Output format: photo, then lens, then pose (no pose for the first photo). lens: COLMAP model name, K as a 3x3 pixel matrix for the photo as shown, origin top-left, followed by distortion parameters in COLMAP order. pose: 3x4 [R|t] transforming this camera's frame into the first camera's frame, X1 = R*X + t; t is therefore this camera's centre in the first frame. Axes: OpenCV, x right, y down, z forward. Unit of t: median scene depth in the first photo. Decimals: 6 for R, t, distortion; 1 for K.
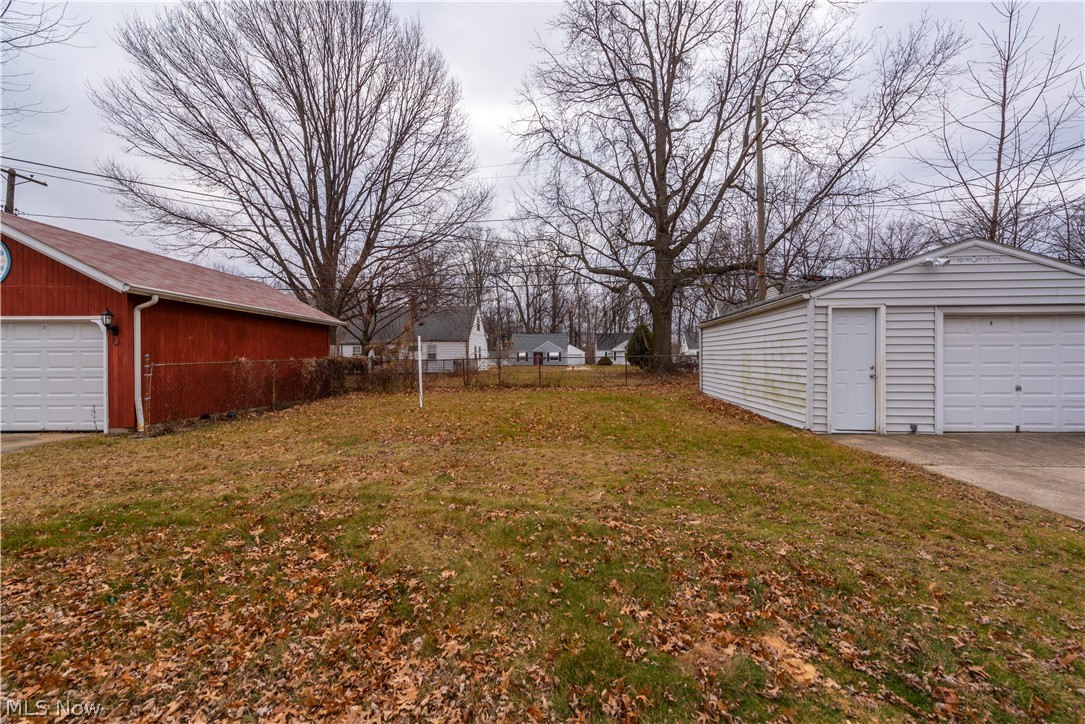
lens RADIAL K [[436.0, 0, 550.9], [0, 436.0, 362.4], [0, 0, 1]] dist [-0.011188, -0.000808]
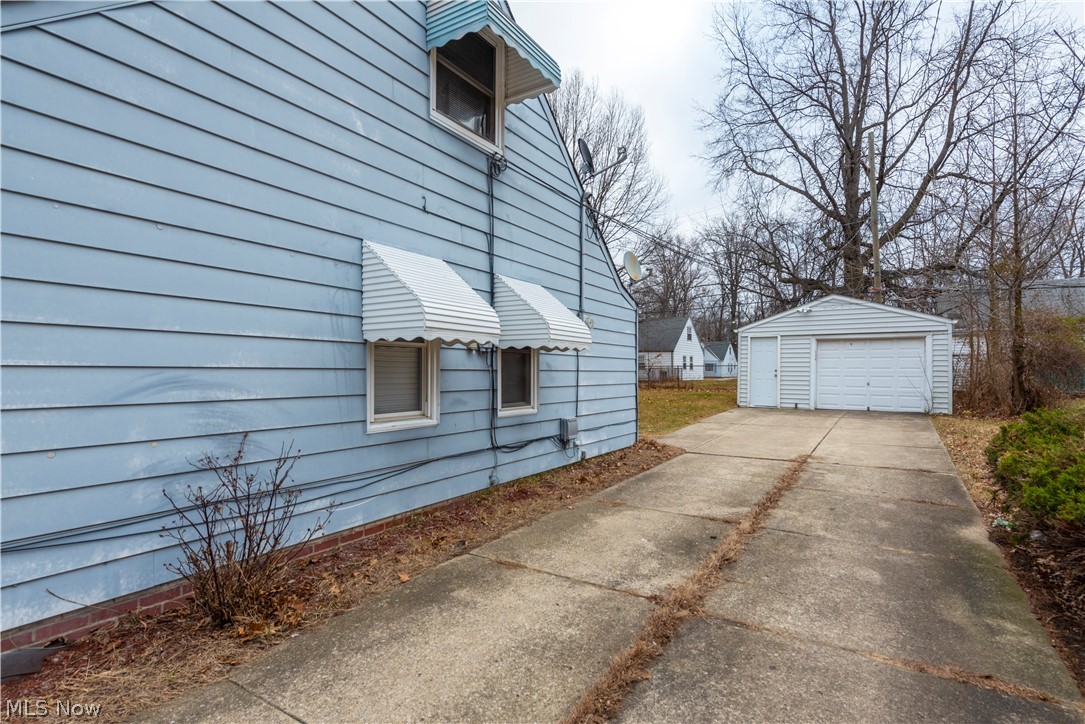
lens RADIAL K [[526.2, 0, 546.4], [0, 526.2, 365.6], [0, 0, 1]] dist [0.000203, 0.000011]
pose [[0.858318, 0.005910, -0.513084, 0.380384], [-0.013974, 0.999832, -0.011860, 0.011315], [0.512928, 0.017349, 0.858256, -0.474392]]
